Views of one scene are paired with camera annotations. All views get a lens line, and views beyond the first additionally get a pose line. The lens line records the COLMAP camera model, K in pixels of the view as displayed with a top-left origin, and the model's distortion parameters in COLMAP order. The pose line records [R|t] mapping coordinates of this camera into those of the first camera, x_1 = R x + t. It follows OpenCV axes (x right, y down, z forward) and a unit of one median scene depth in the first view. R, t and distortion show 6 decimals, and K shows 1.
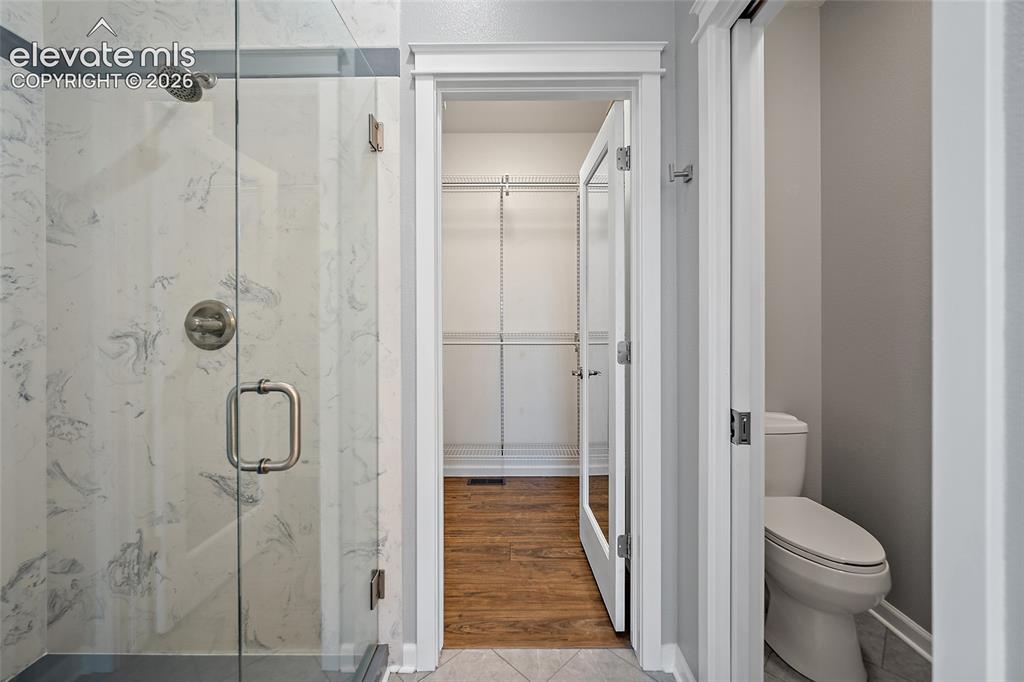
lens RADIAL K [[413.9, 0, 517.6], [0, 413.9, 326.7], [0, 0, 1]] dist [-0.001487, 0.000726]
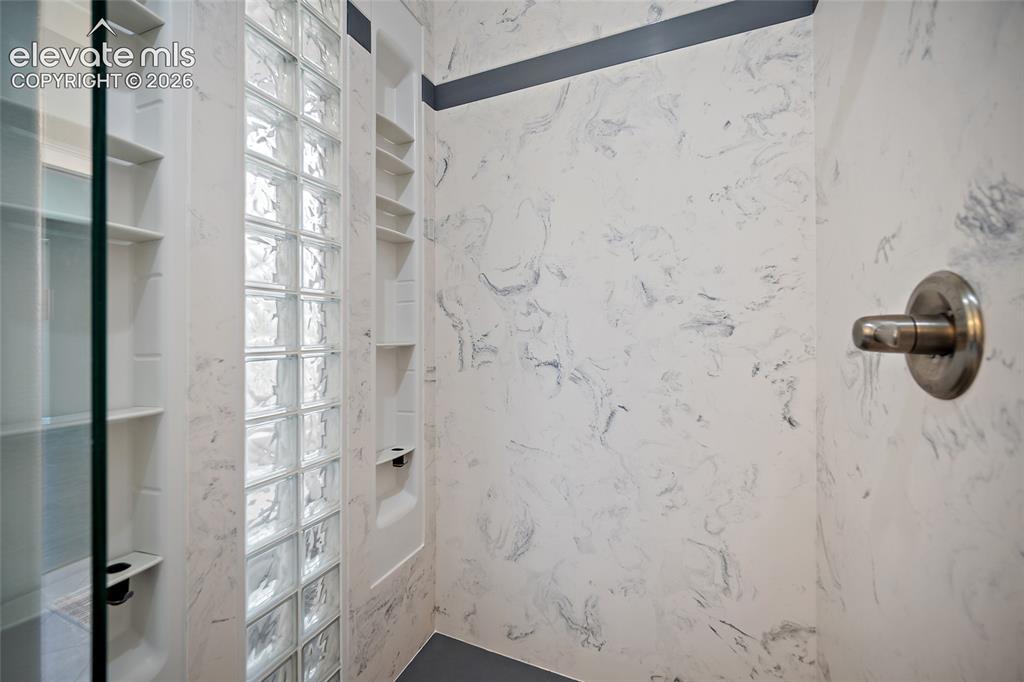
lens RADIAL K [[413.9, 0, 511.2], [0, 413.9, 332.9], [0, 0, 1]] dist [-0.001487, 0.000726]
pose [[-0.393812, 0.001342, -0.919190, -0.217941], [0.001034, 0.999999, 0.001017, -0.005733], [0.919191, -0.000550, -0.393813, 0.807139]]
